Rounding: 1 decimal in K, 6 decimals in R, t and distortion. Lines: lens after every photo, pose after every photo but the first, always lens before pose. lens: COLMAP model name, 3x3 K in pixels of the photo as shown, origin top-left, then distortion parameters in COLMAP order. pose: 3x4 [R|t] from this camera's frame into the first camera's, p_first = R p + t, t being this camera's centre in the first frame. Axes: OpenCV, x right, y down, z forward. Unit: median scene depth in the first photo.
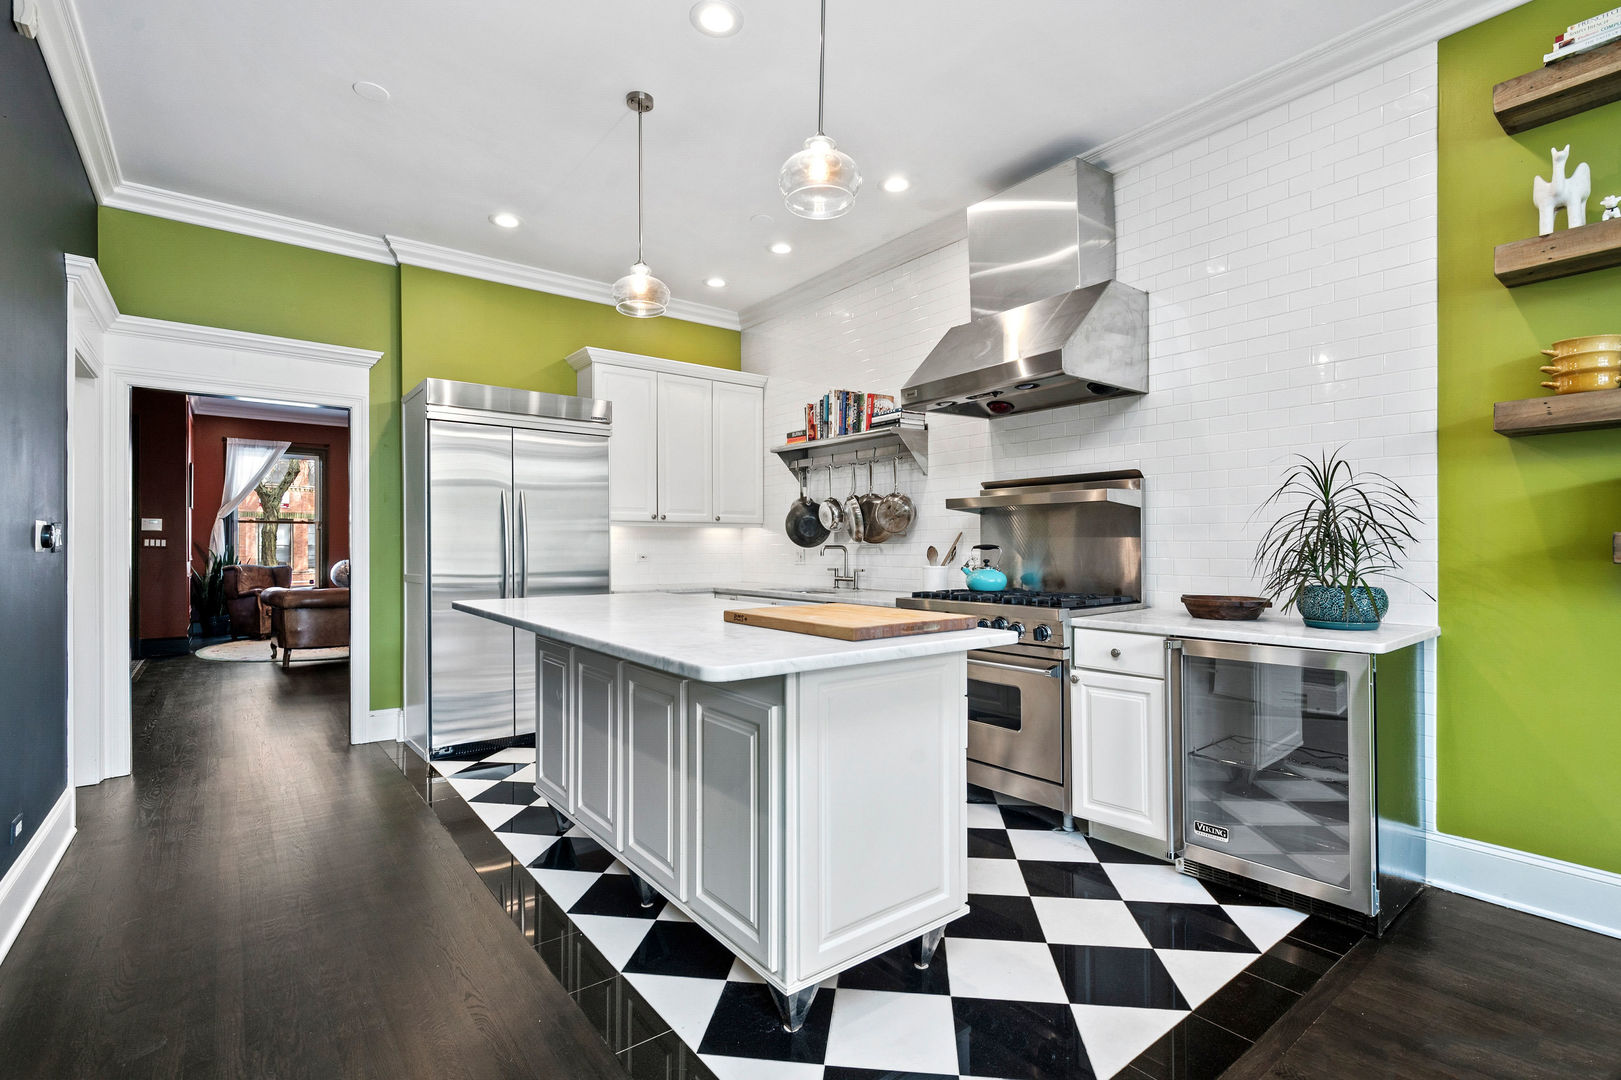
lens RADIAL K [[748.0, 0, 804.4], [0, 748.0, 545.7], [0, 0, 1]] dist [0.001754, -0.000298]
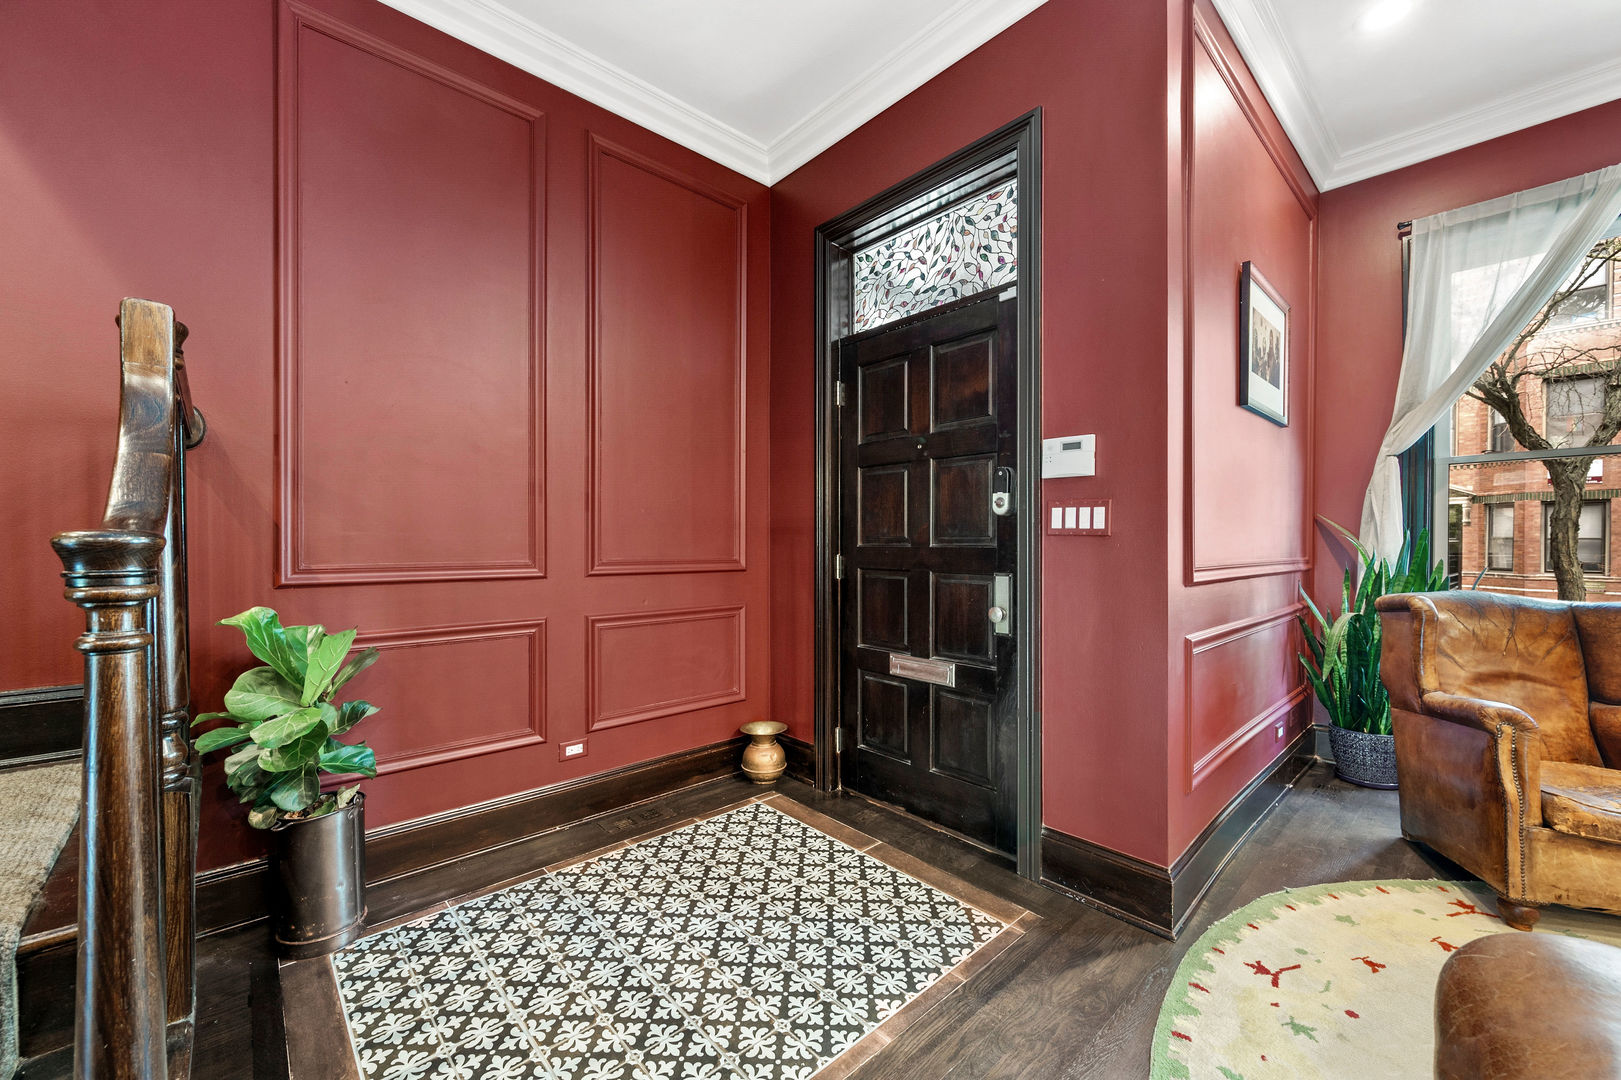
lens RADIAL K [[640.8, 0, 808.2], [0, 640.8, 536.9], [0, 0, 1]] dist [-0.001436, 0.000307]
pose [[0.080753, -0.002465, -0.996731, -0.499659], [-0.003228, 0.999991, -0.002735, 0.003799], [0.996729, 0.003439, 0.080744, 0.700254]]
